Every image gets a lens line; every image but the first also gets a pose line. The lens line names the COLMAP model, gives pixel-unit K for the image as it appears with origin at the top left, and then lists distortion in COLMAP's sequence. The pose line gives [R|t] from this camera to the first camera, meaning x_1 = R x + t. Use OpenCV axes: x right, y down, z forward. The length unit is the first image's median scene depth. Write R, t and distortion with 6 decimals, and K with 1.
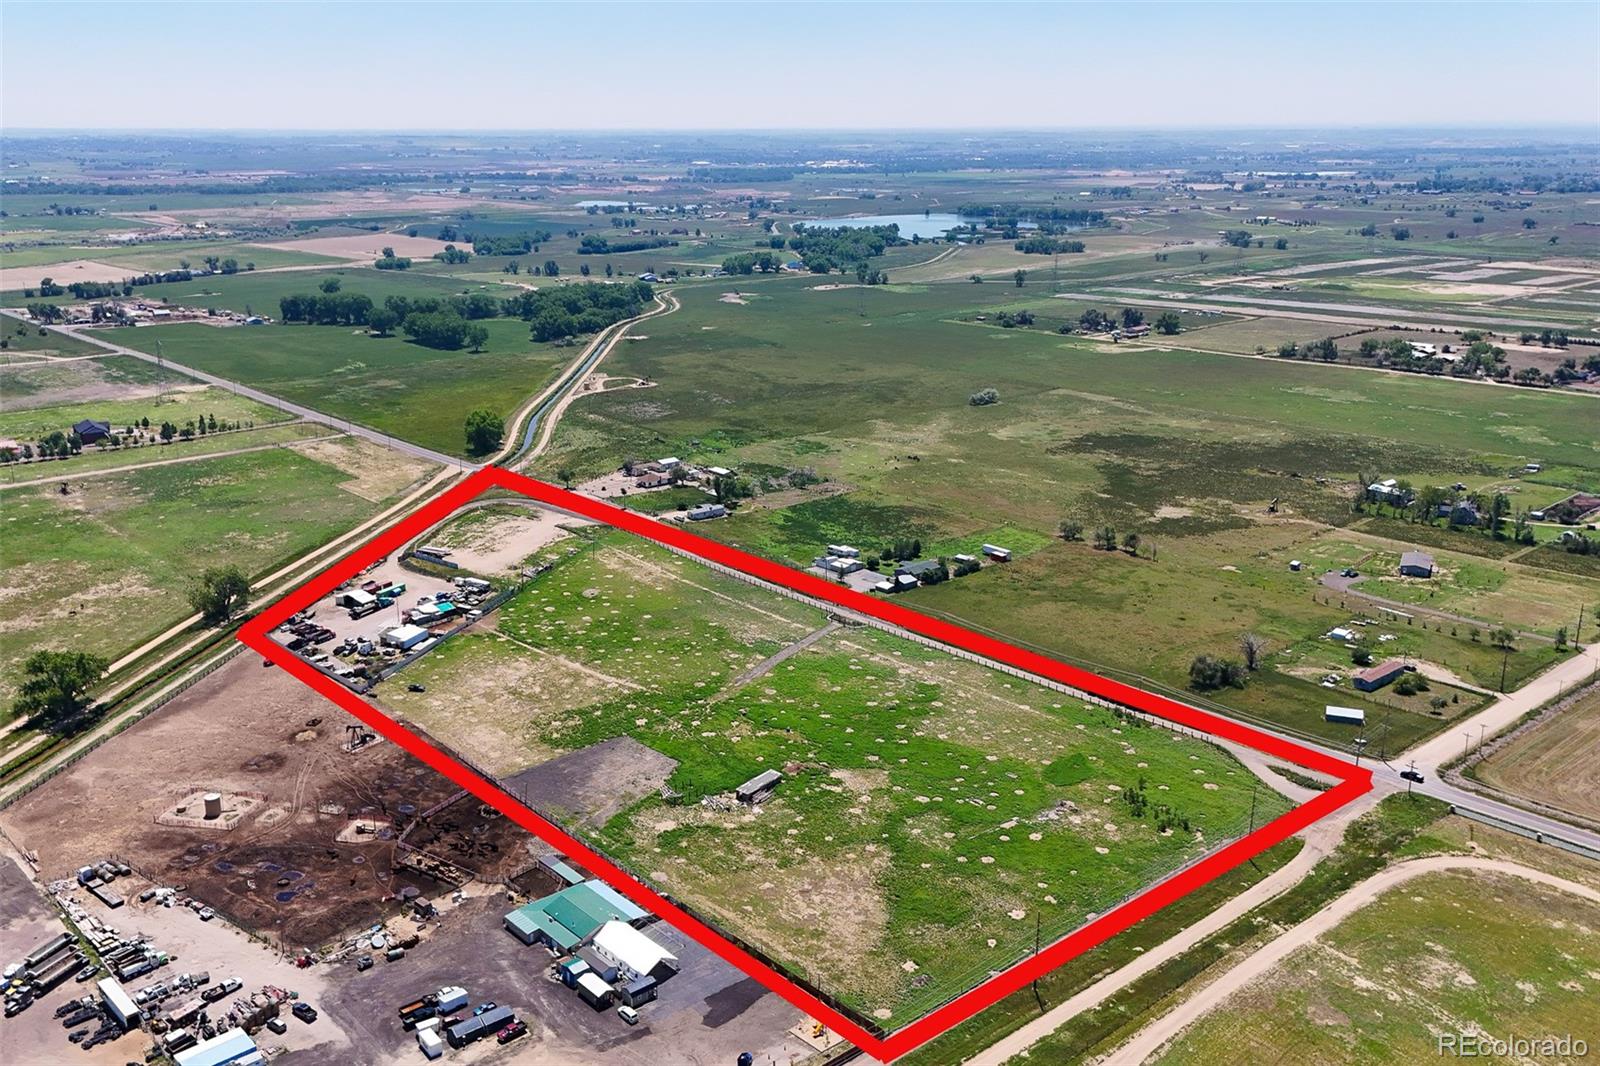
lens RADIAL K [[1401.9, 0, 721.9], [0, 1401.9, 530.2], [0, 0, 1]] dist [0.108183, -0.156817]
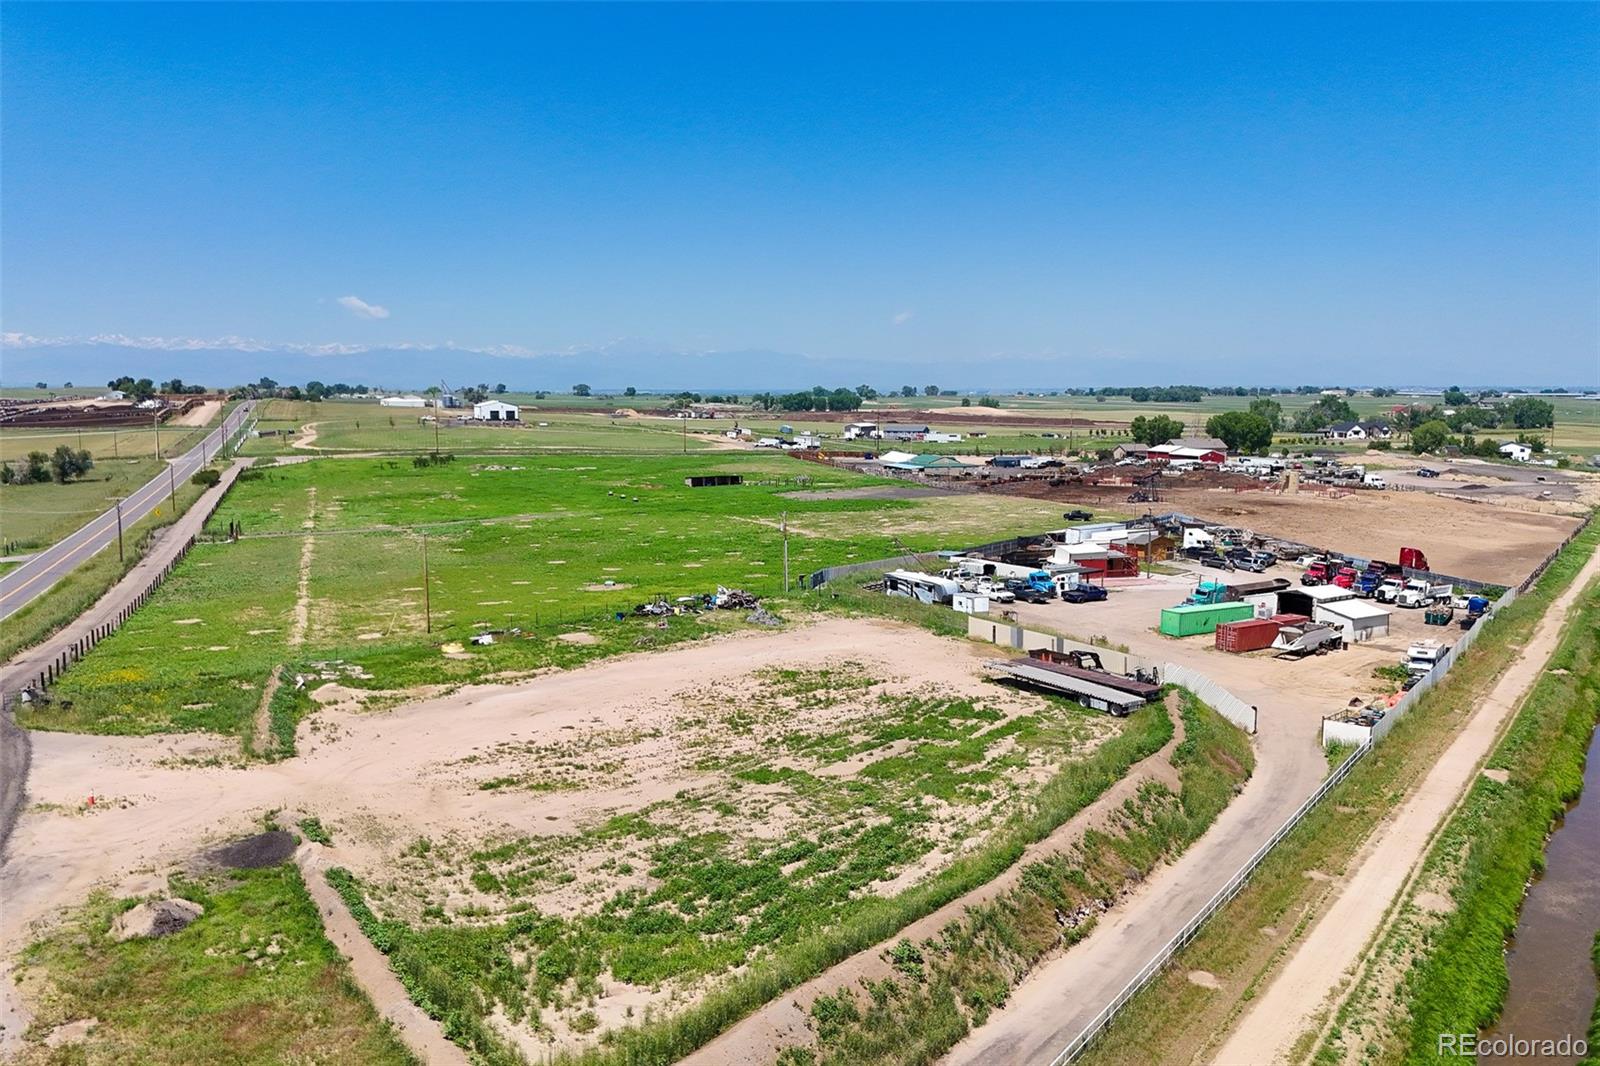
lens RADIAL K [[1386.2, 0, 806.2], [0, 1386.2, 561.4], [0, 0, 1]] dist [0.087948, -0.094703]
pose [[-0.937139, -0.038837, 0.346789, -0.297809], [0.100931, 0.921144, 0.375909, -0.098067], [-0.334041, 0.387281, -0.859320, 1.474827]]
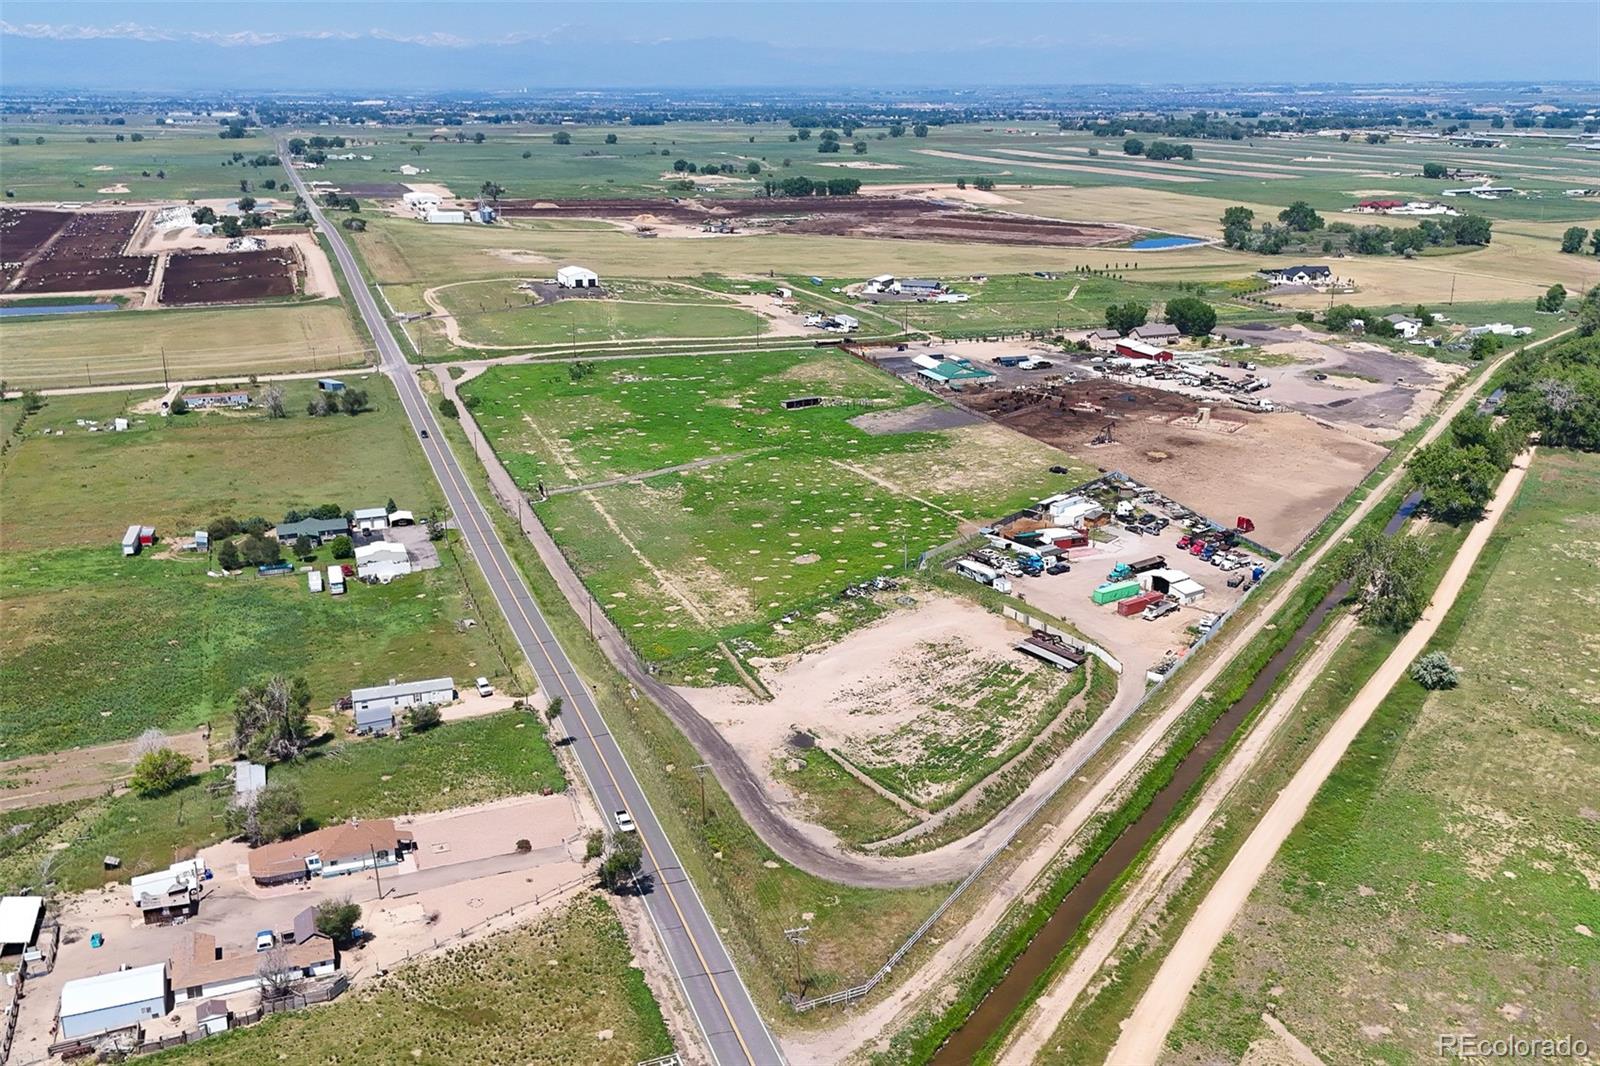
lens RADIAL K [[1472.2, 0, 800.0], [0, 1472.2, 533.0], [0, 0, 1]] dist [0.125504, -0.213734]
pose [[-0.943286, -0.089634, 0.319652, -0.356340], [0.099207, 0.842754, 0.529078, -0.378724], [-0.316811, 0.530784, -0.786066, 1.771421]]
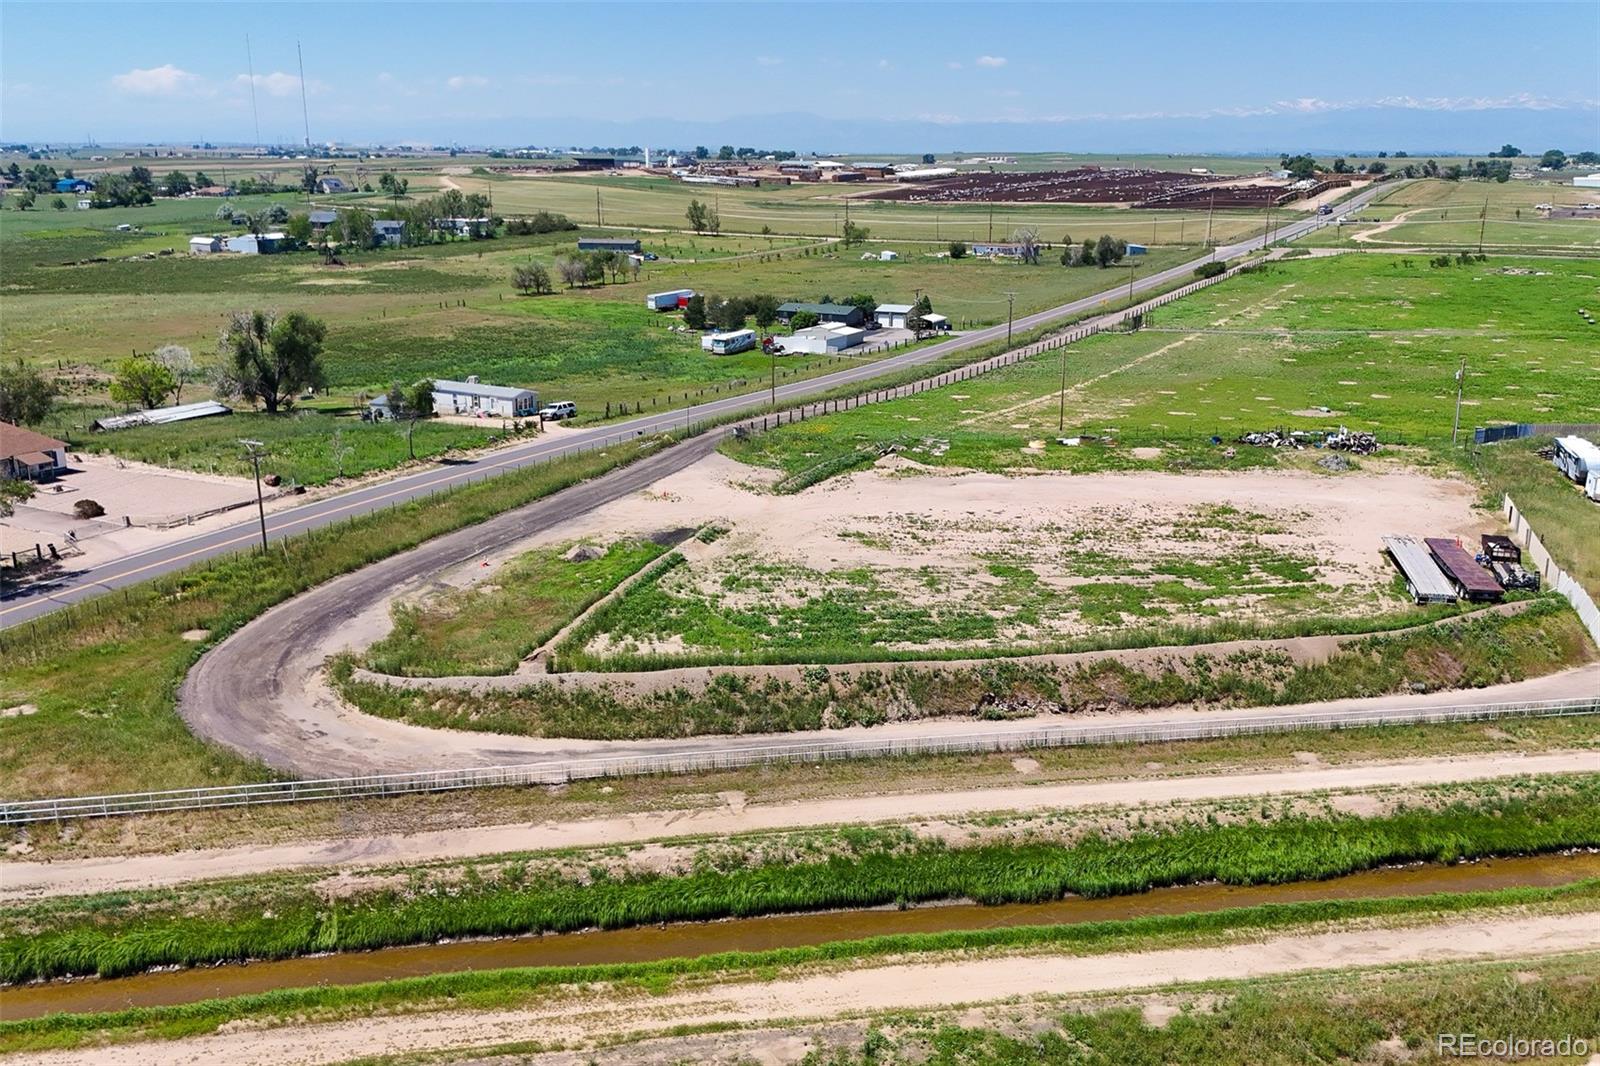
lens RADIAL K [[1386.2, 0, 806.2], [0, 1386.2, 561.4], [0, 0, 1]] dist [0.087948, -0.094703]
pose [[-0.371320, -0.259393, 0.891536, -0.436066], [0.255406, 0.894610, 0.366662, -0.101425], [-0.892686, 0.363853, -0.265936, 1.420886]]
